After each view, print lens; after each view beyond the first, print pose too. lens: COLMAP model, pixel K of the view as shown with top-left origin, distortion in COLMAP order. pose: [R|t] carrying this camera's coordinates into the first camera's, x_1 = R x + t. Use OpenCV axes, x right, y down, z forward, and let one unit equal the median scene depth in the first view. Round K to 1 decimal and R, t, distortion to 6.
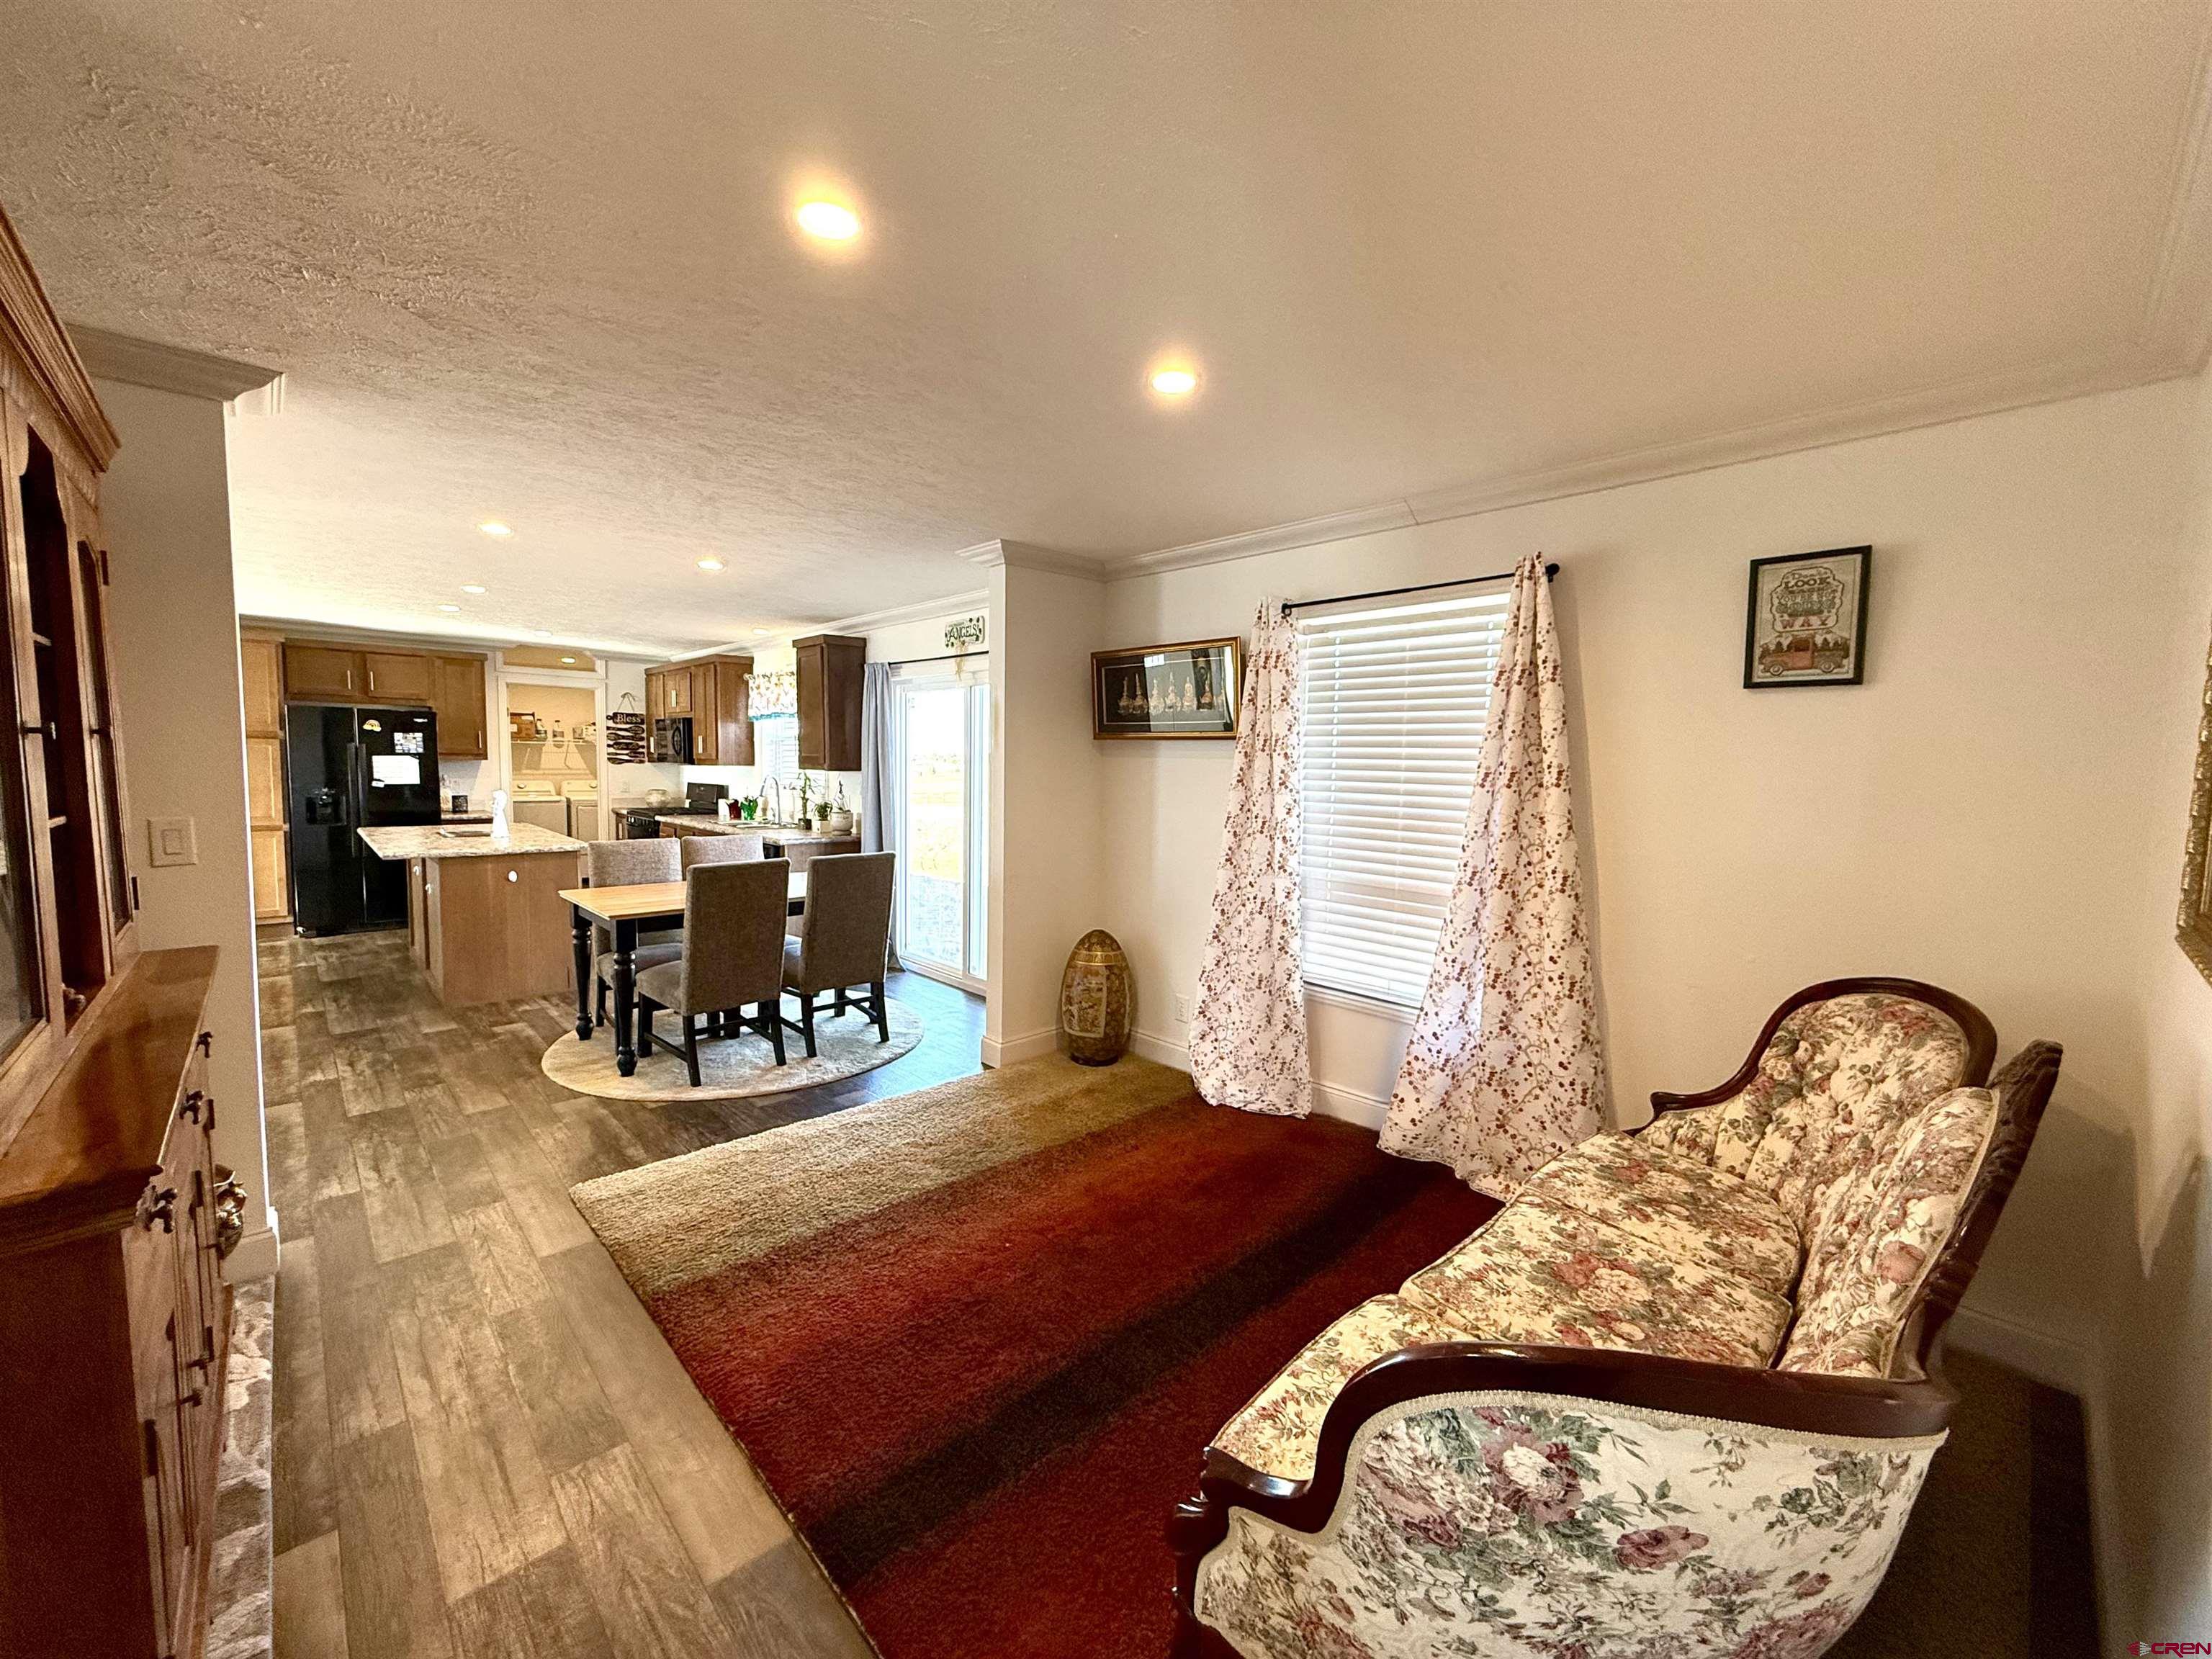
lens RADIAL K [[884.2, 0, 1098.9], [0, 884.2, 829.7], [0, 0, 1]] dist [-0.000299, 0.001668]
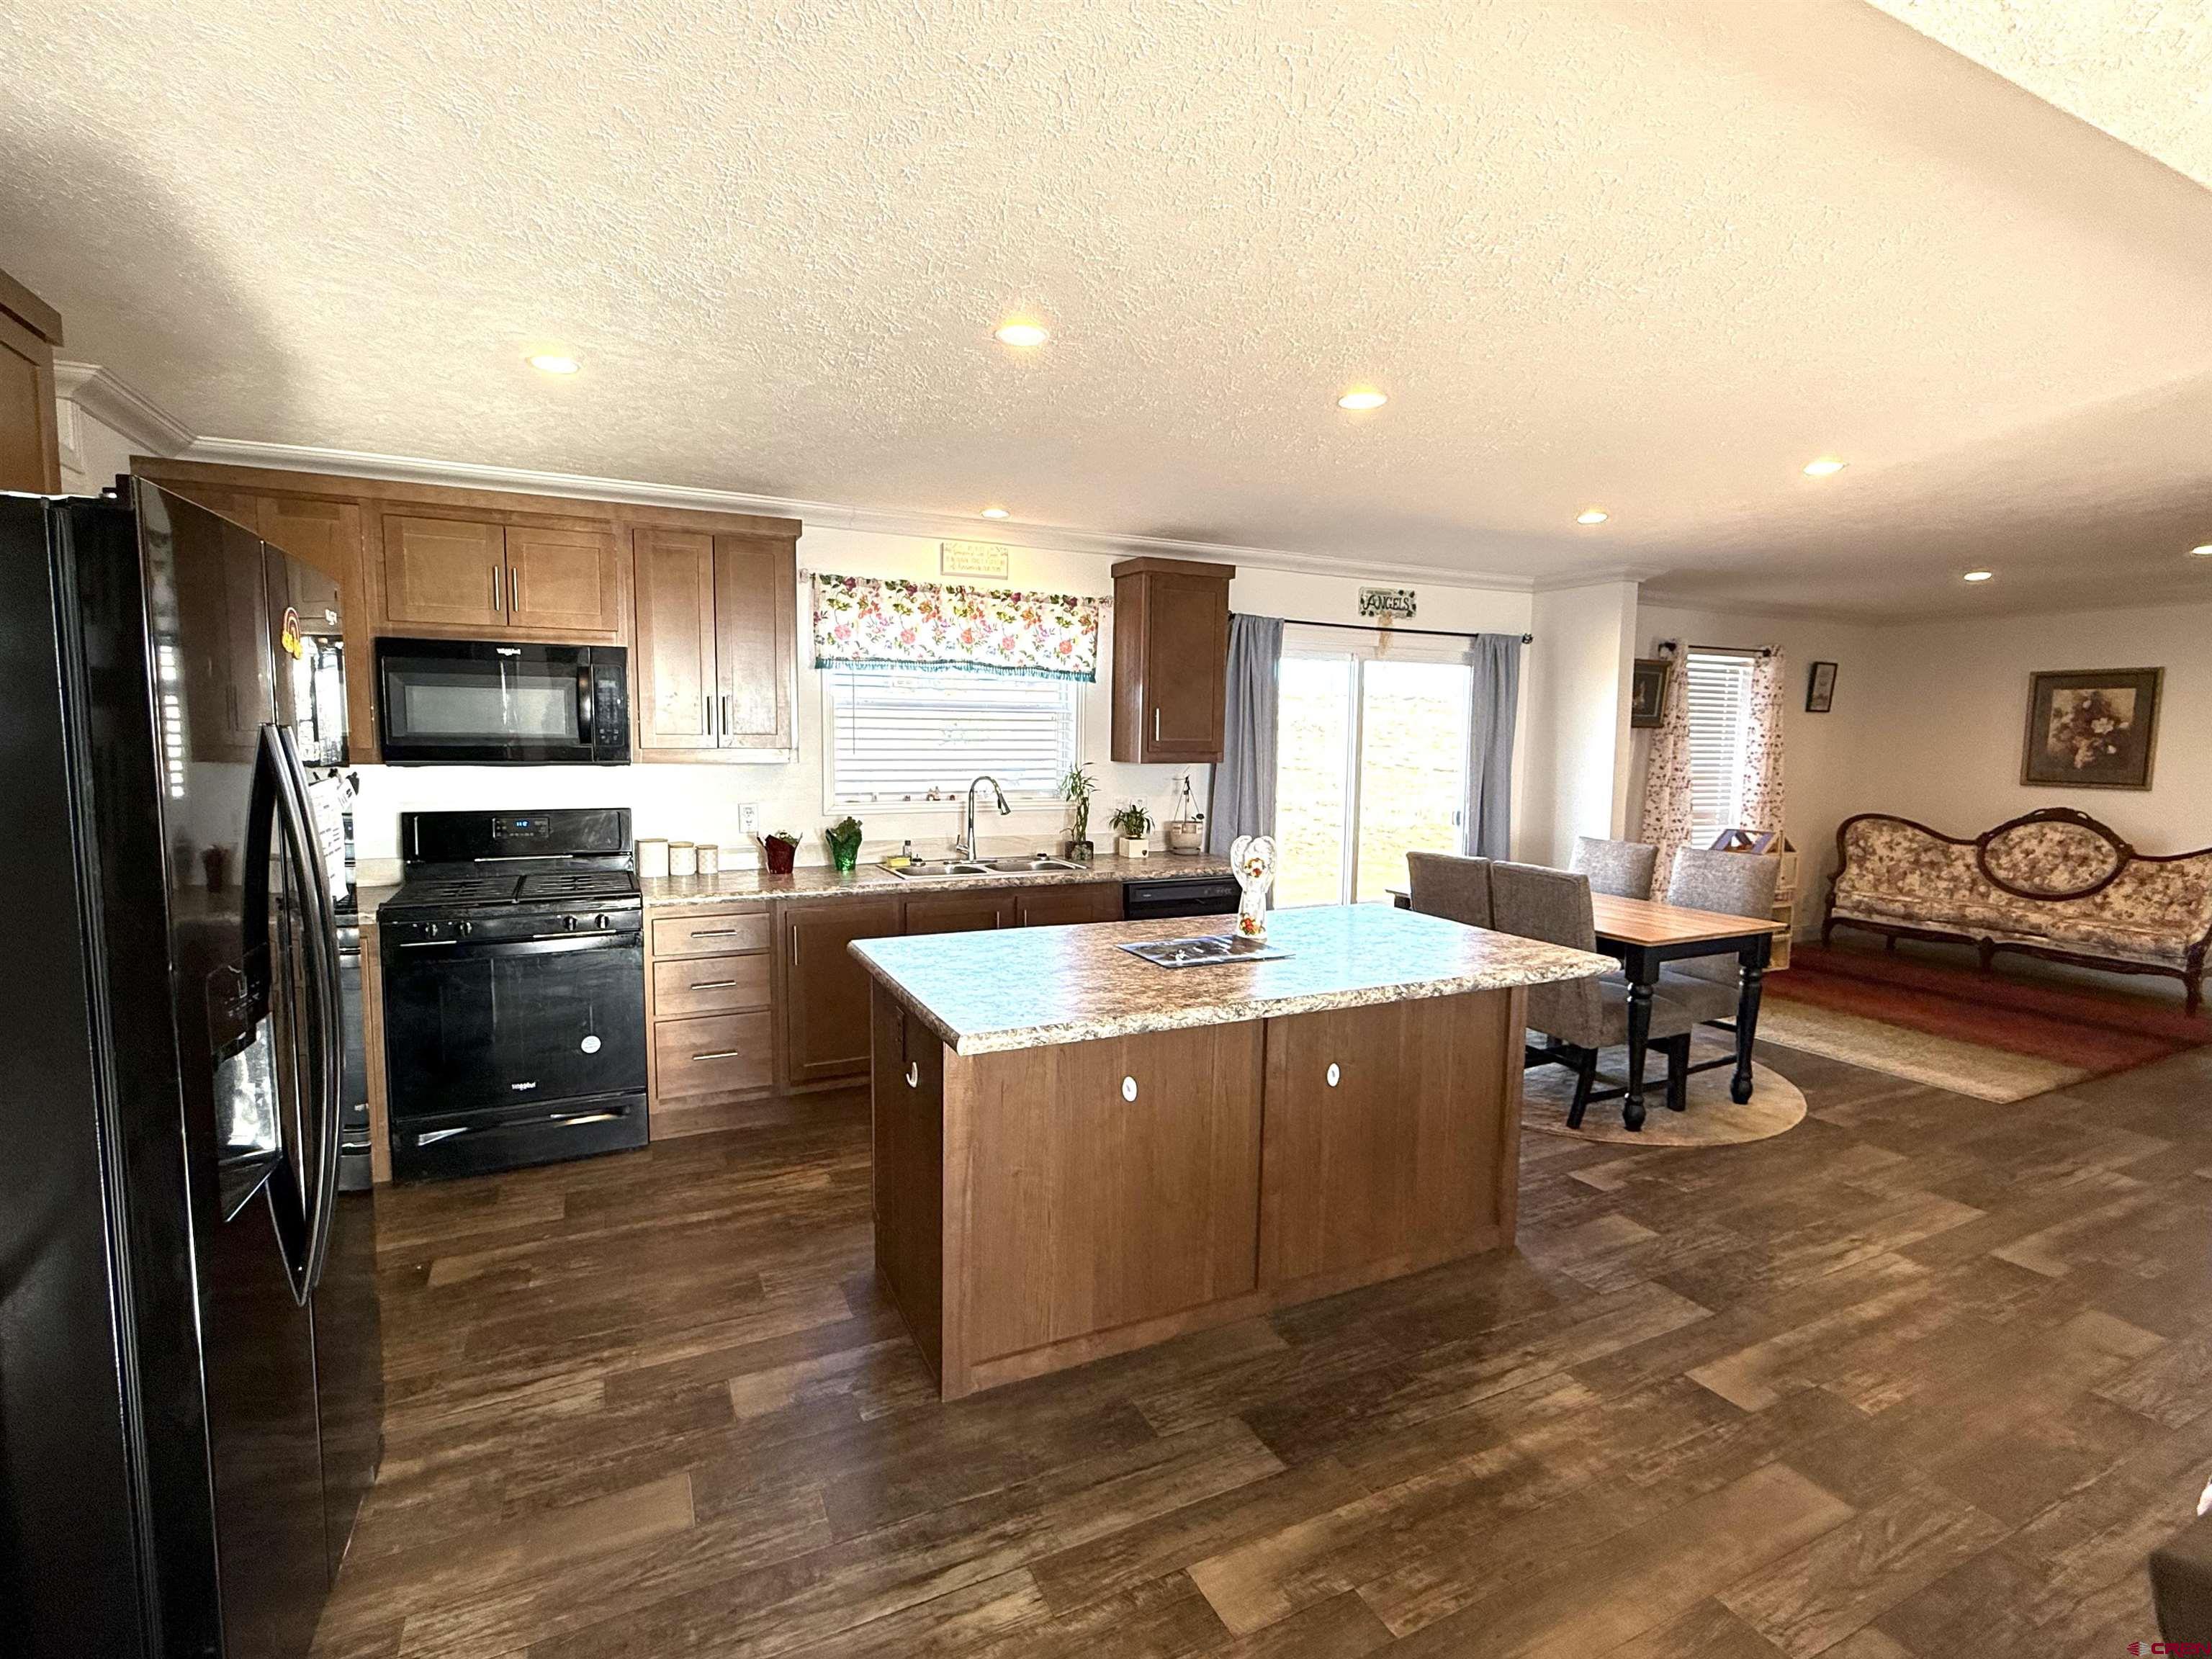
lens RADIAL K [[1035.7, 0, 1102.2], [0, 1035.7, 833.8], [0, 0, 1]] dist [-0.001009, 0.000482]
pose [[0.293198, -0.108733, 0.949848, -0.976686], [0.067726, 0.993378, 0.092810, -0.081134], [-0.953650, 0.037117, 0.298621, 0.742082]]
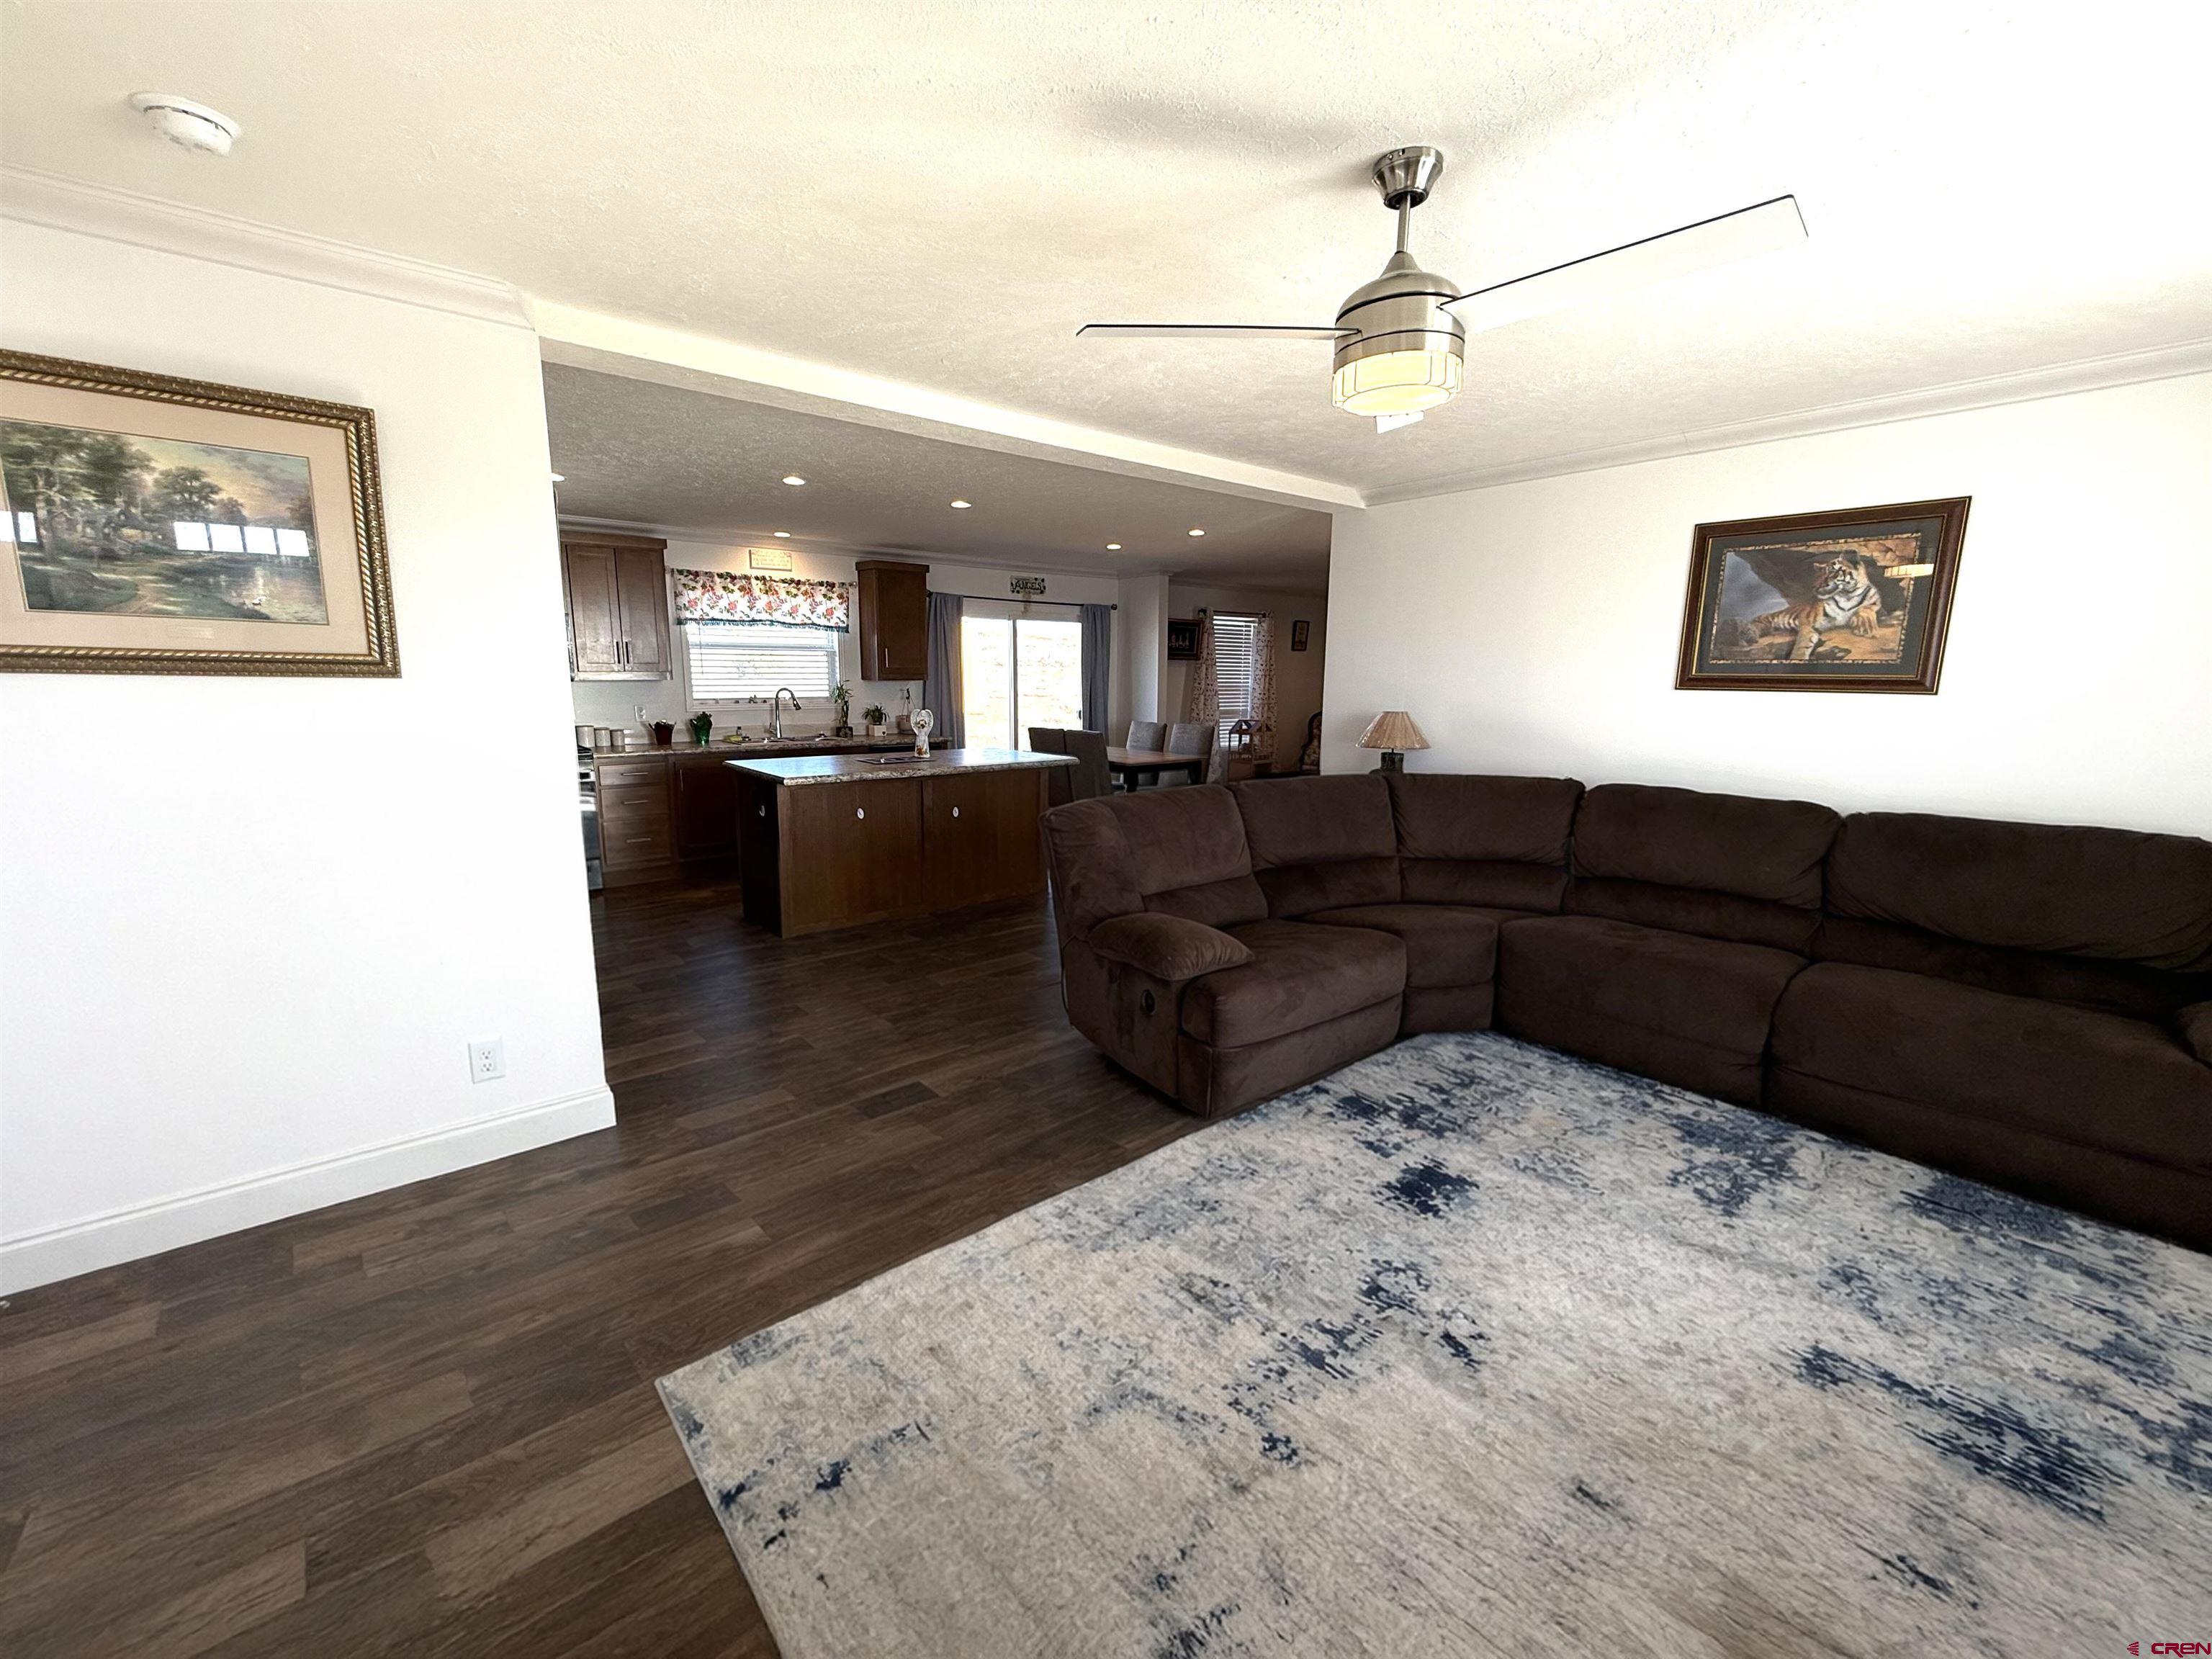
lens RADIAL K [[884.2, 0, 1097.5], [0, 884.2, 828.9], [0, 0, 1]] dist [-0.000299, 0.001668]
pose [[0.064444, -0.193696, 0.978943, -1.328189], [0.072160, 0.979318, 0.189020, -0.068847], [-0.995309, 0.058460, 0.077088, 0.600180]]
